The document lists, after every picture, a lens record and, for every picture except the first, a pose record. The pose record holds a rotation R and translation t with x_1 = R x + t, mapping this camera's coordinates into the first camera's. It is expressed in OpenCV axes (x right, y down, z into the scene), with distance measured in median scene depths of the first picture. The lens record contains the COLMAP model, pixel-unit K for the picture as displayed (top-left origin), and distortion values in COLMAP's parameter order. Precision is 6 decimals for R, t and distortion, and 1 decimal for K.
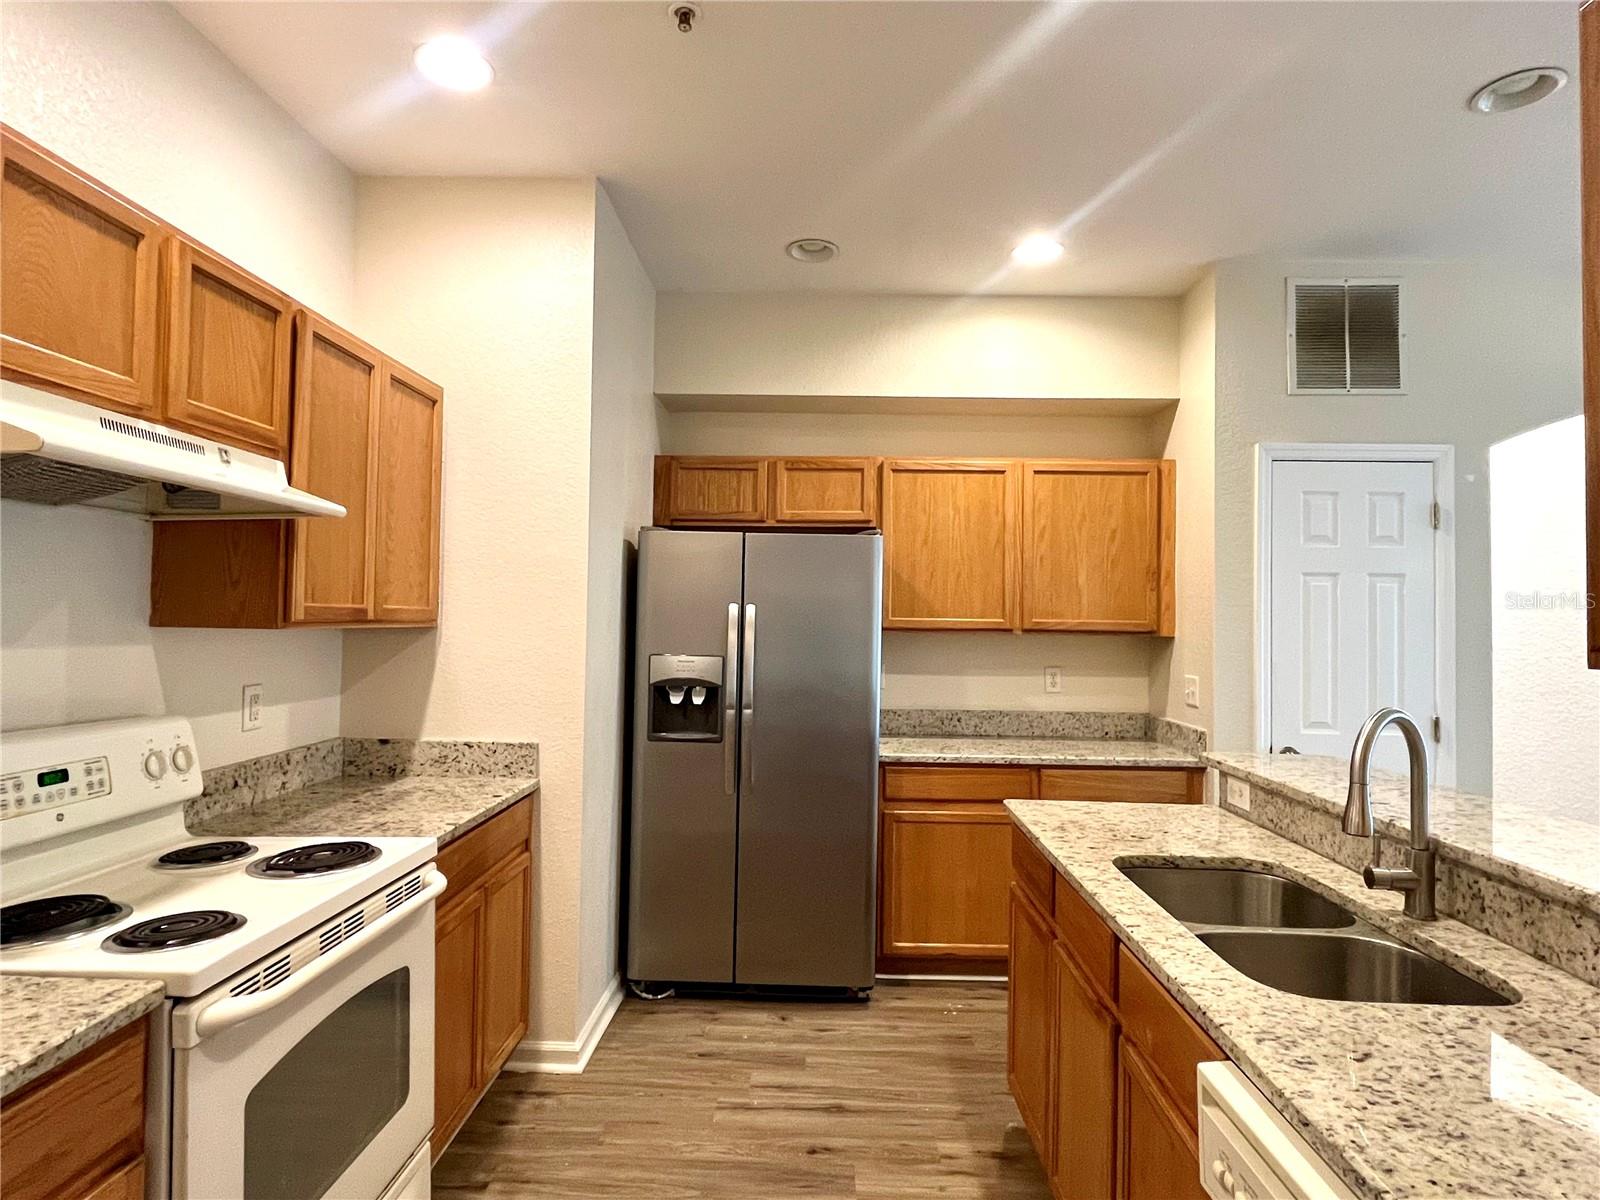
lens RADIAL K [[864.6, 0, 797.2], [0, 864.6, 600.0], [0, 0, 1]] dist [-0.002077, -0.001089]
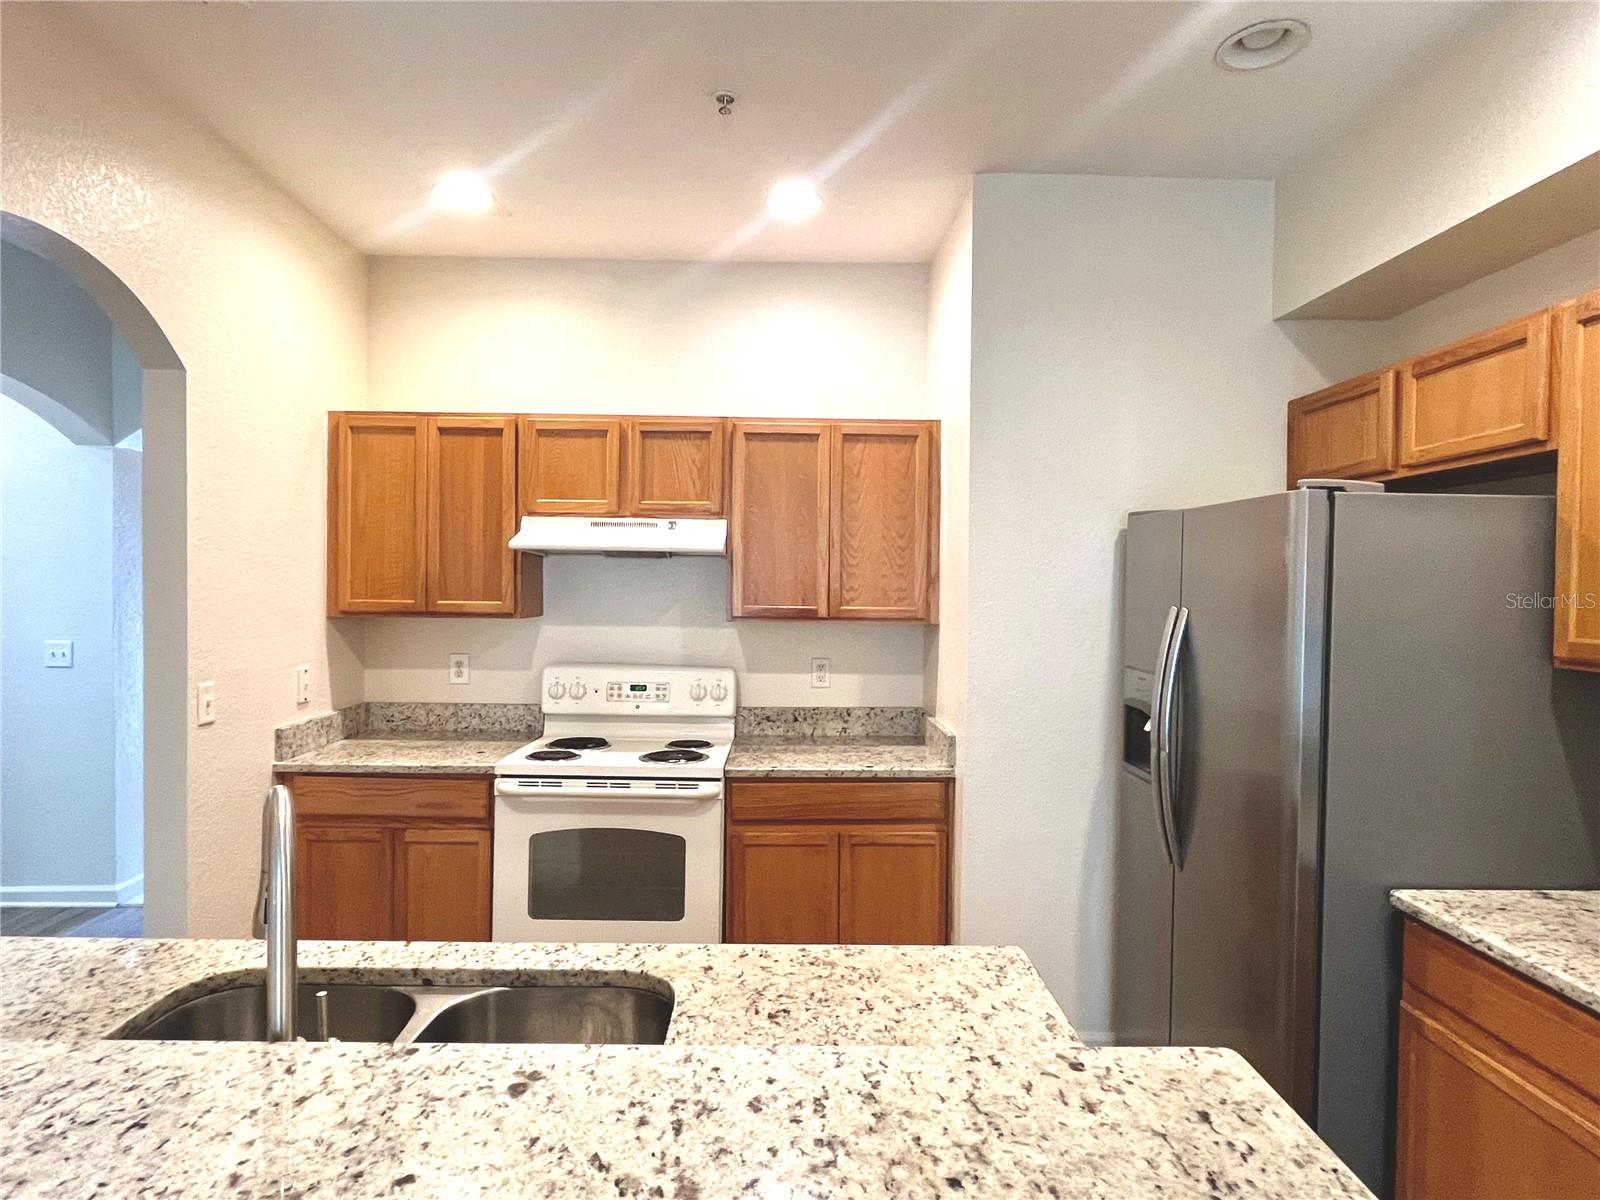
lens RADIAL K [[864.6, 0, 797.2], [0, 864.6, 600.0], [0, 0, 1]] dist [-0.002077, -0.001089]
pose [[0.051133, 0.004070, -0.998684, 1.216549], [0.010978, 0.999929, 0.004637, -0.016041], [0.998632, -0.011200, 0.051085, 1.213003]]
